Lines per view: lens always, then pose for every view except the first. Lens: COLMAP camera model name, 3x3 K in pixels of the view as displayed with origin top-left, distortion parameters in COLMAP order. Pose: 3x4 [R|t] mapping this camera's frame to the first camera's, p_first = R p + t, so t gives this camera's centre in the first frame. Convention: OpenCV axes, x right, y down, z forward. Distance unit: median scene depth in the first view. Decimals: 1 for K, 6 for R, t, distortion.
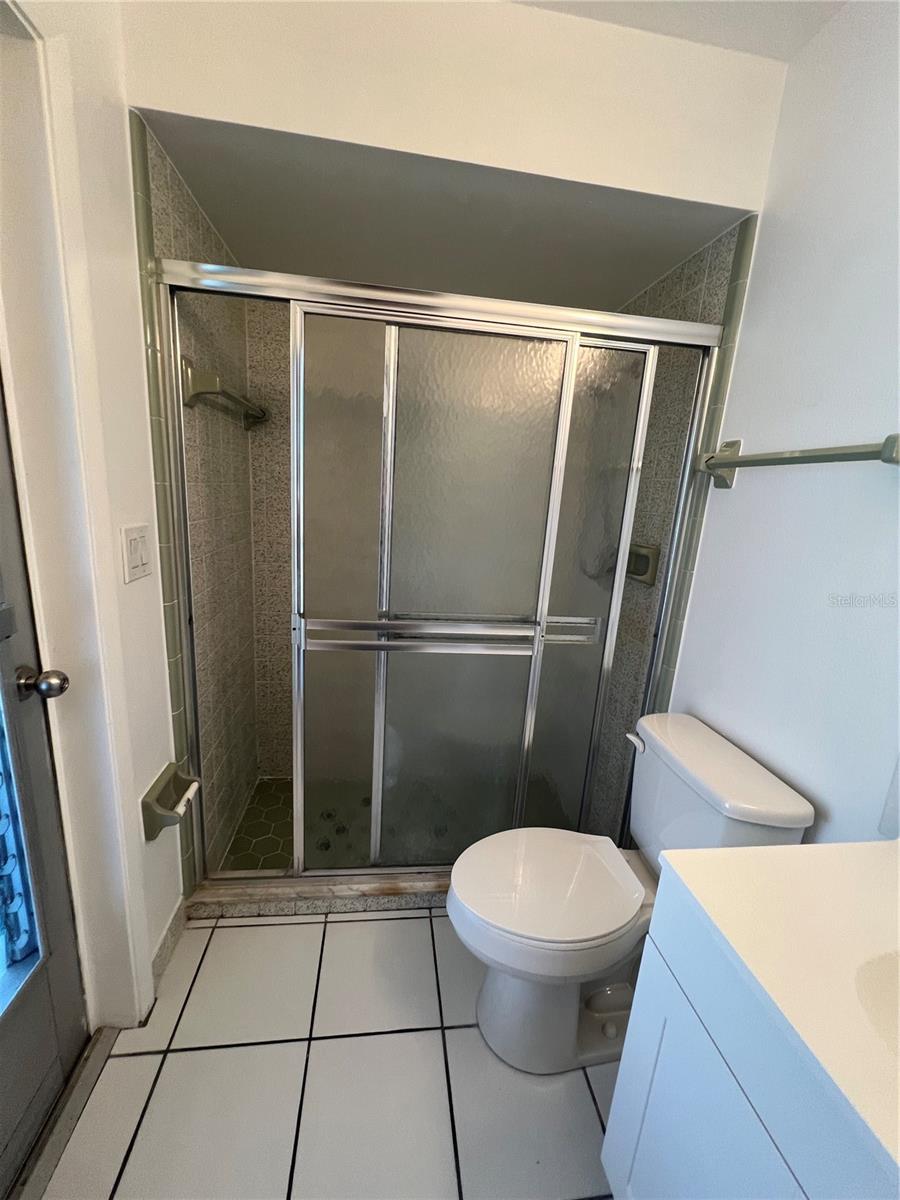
lens RADIAL K [[483.4, 0, 446.1], [0, 483.4, 599.3], [0, 0, 1]] dist [-0.003858, 0.001118]
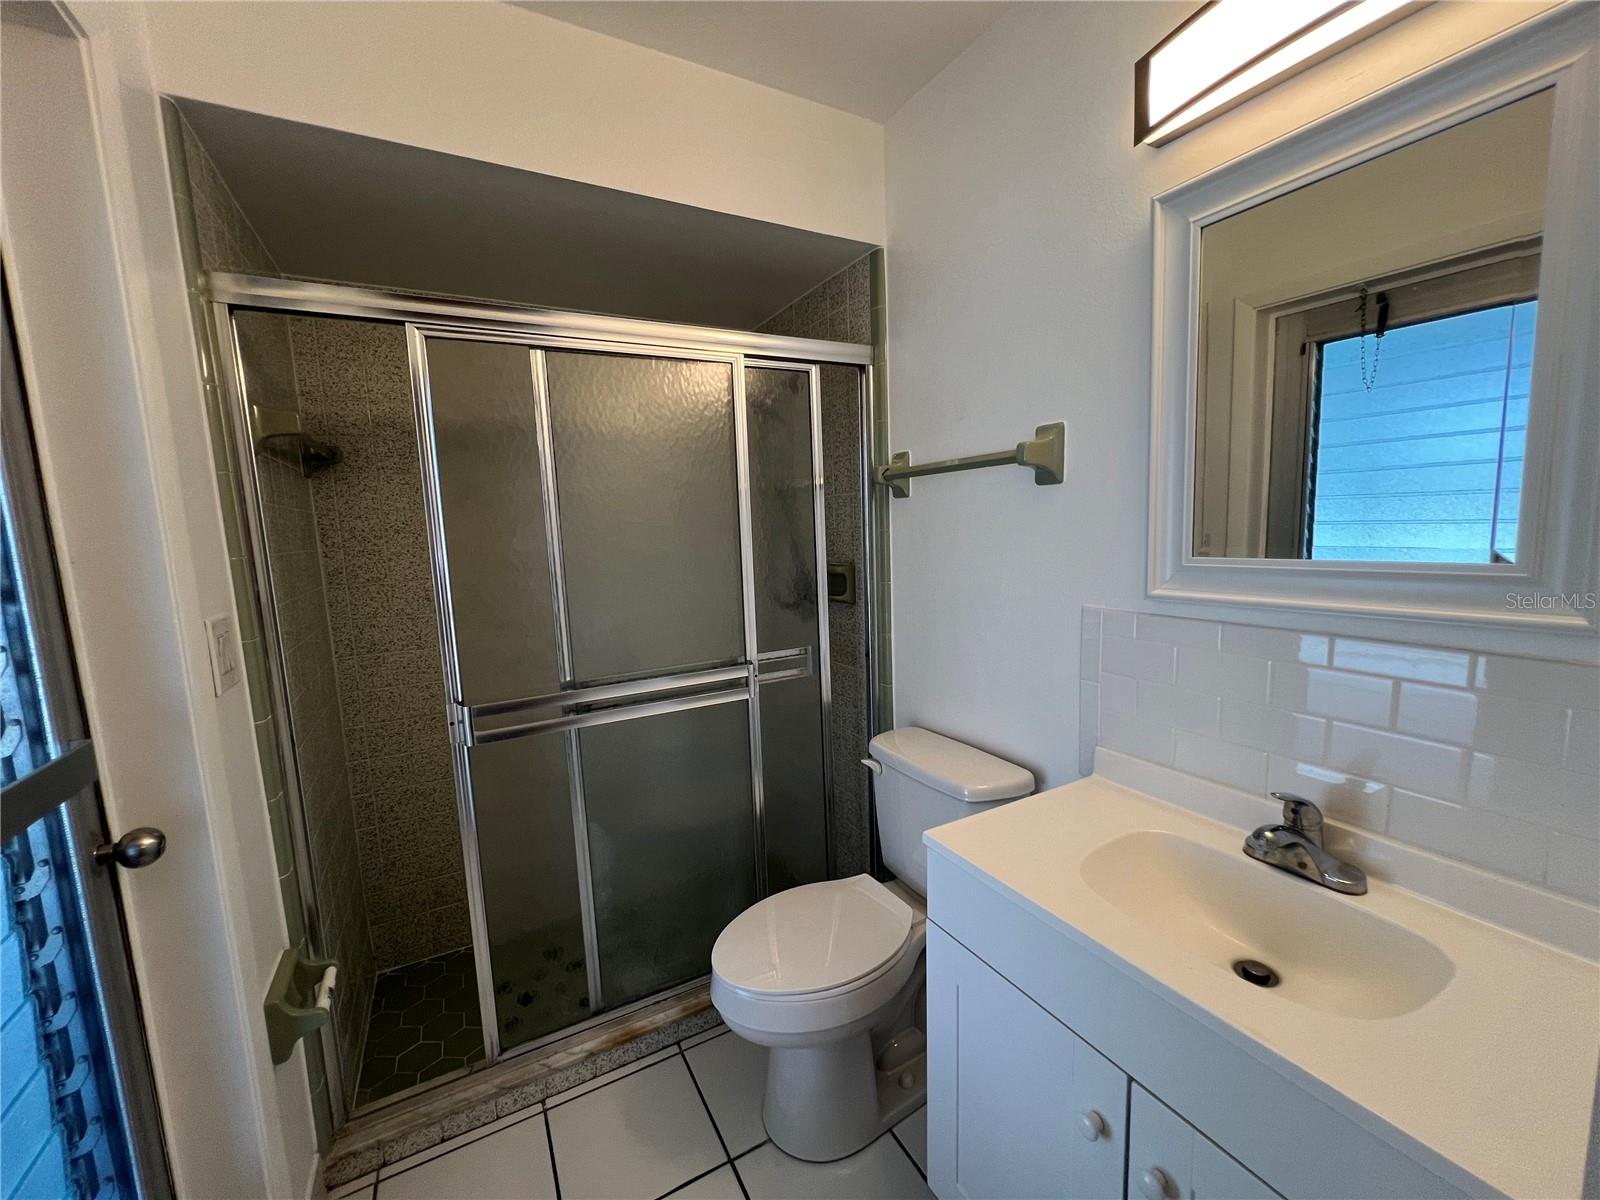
lens RADIAL K [[644.5, 0, 801.2], [0, 644.5, 603.7], [0, 0, 1]] dist [-0.003858, 0.001118]
pose [[0.925005, -0.145505, 0.350991, -0.134827], [0.178033, 0.982065, -0.062070, 0.037405], [-0.335664, 0.119903, 0.934319, -0.176836]]
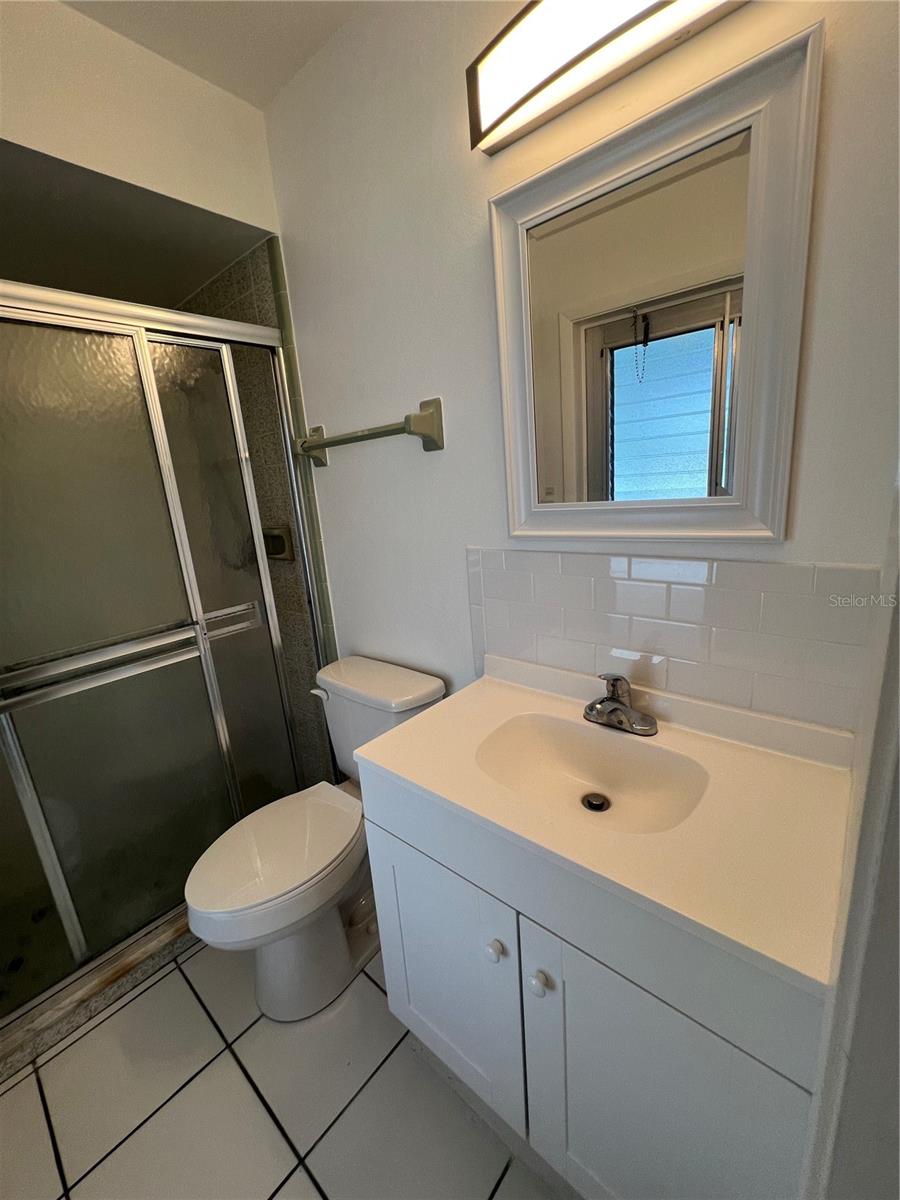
lens RADIAL K [[483.4, 0, 448.9], [0, 483.4, 599.8], [0, 0, 1]] dist [-0.003858, 0.001118]
pose [[0.738924, -0.280532, 0.612611, -0.021246], [0.272043, 0.956017, 0.109653, 0.040488], [-0.616428, 0.085631, 0.782741, -0.106461]]
